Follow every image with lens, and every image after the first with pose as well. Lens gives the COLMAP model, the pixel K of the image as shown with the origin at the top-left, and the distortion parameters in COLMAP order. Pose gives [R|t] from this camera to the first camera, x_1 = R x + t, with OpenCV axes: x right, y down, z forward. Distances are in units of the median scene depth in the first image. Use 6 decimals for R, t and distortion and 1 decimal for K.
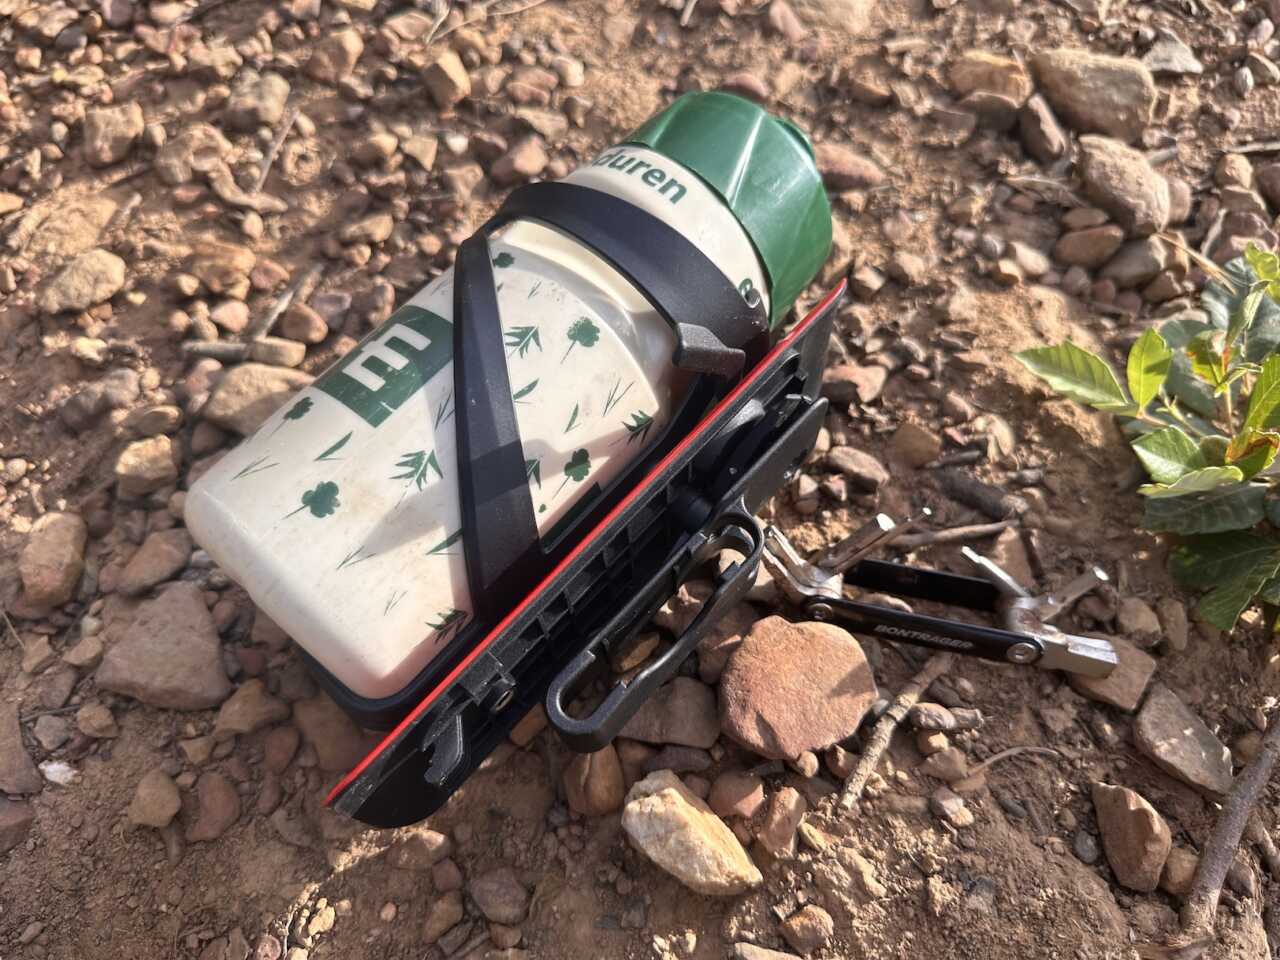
lens RADIAL K [[956.1, 0, 641.1], [0, 956.1, 486.9], [0, 0, 1]] dist [-0.037643, 0.009131]
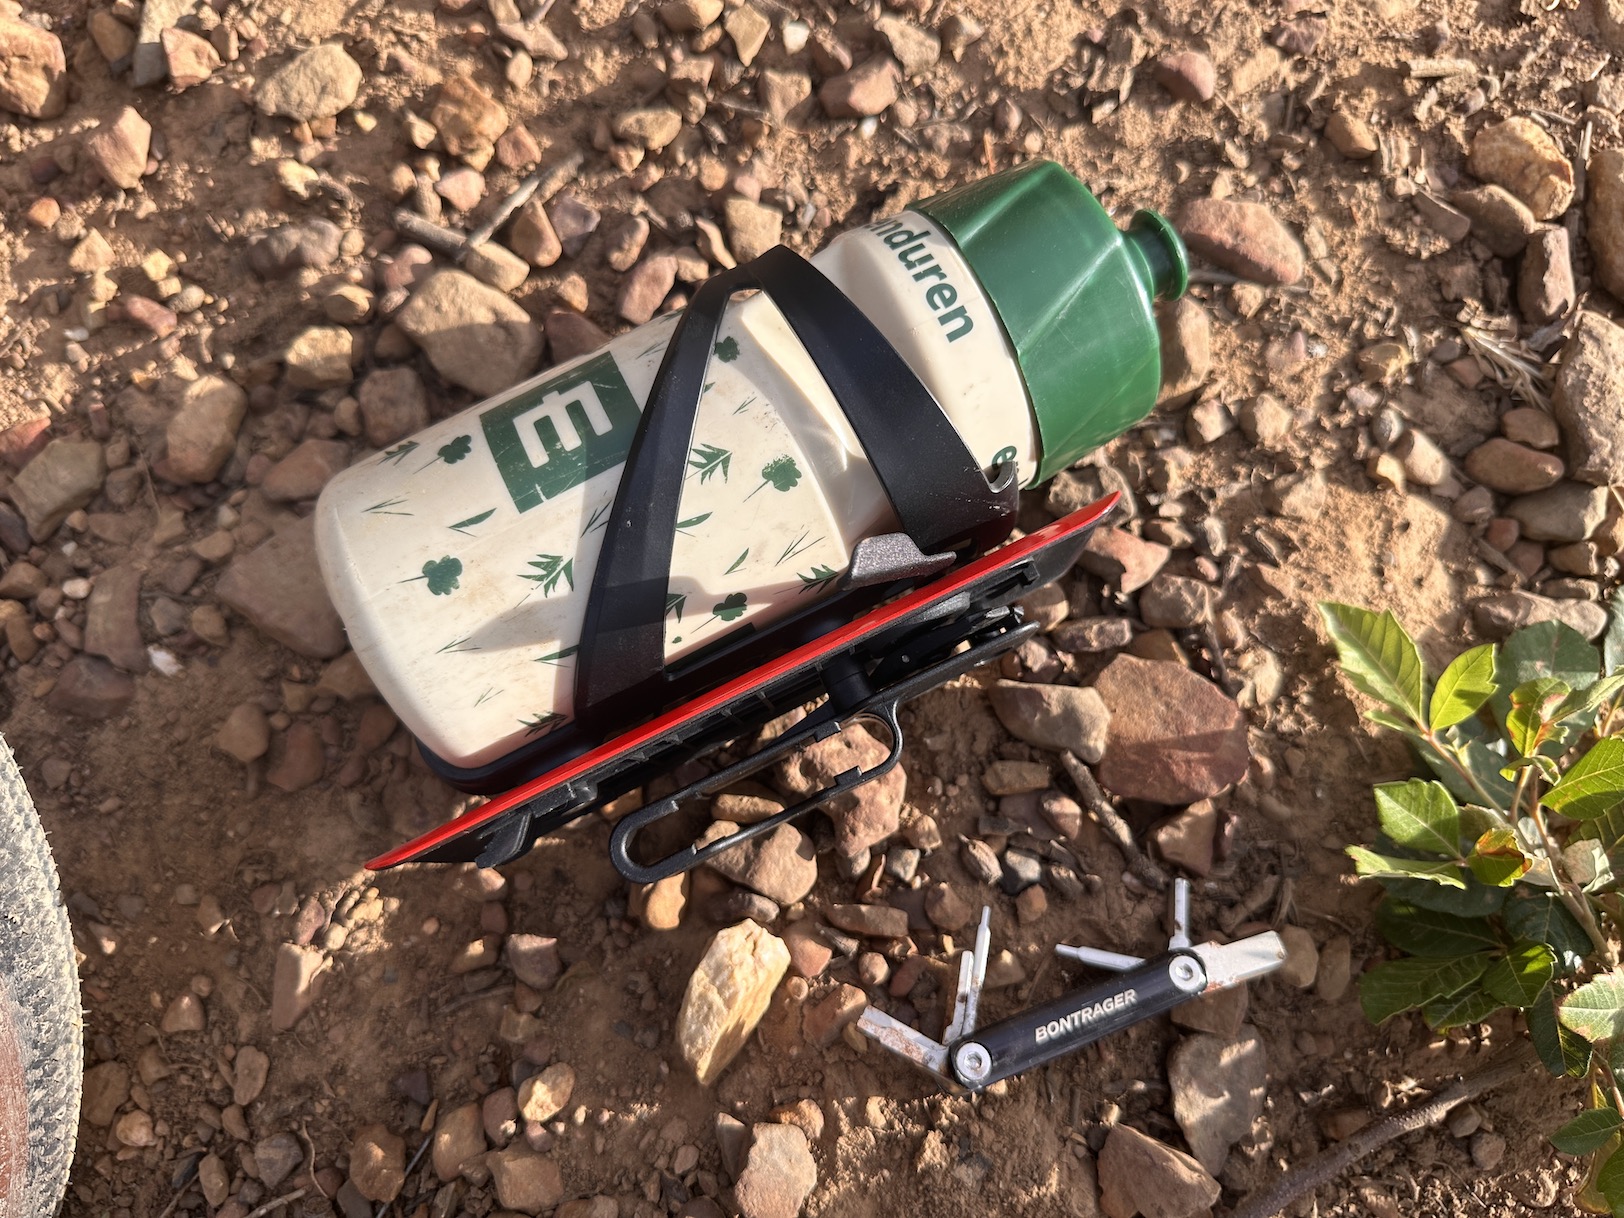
lens RADIAL K [[1208.0, 0, 812.0], [0, 1208.0, 609.0], [0, 0, 1]] dist [-0.025377, -0.006415]
pose [[0.931961, 0.354798, -0.074616, 0.064421], [-0.318880, 0.900069, 0.296969, -0.273901], [0.172524, -0.252970, 0.951967, -0.040047]]
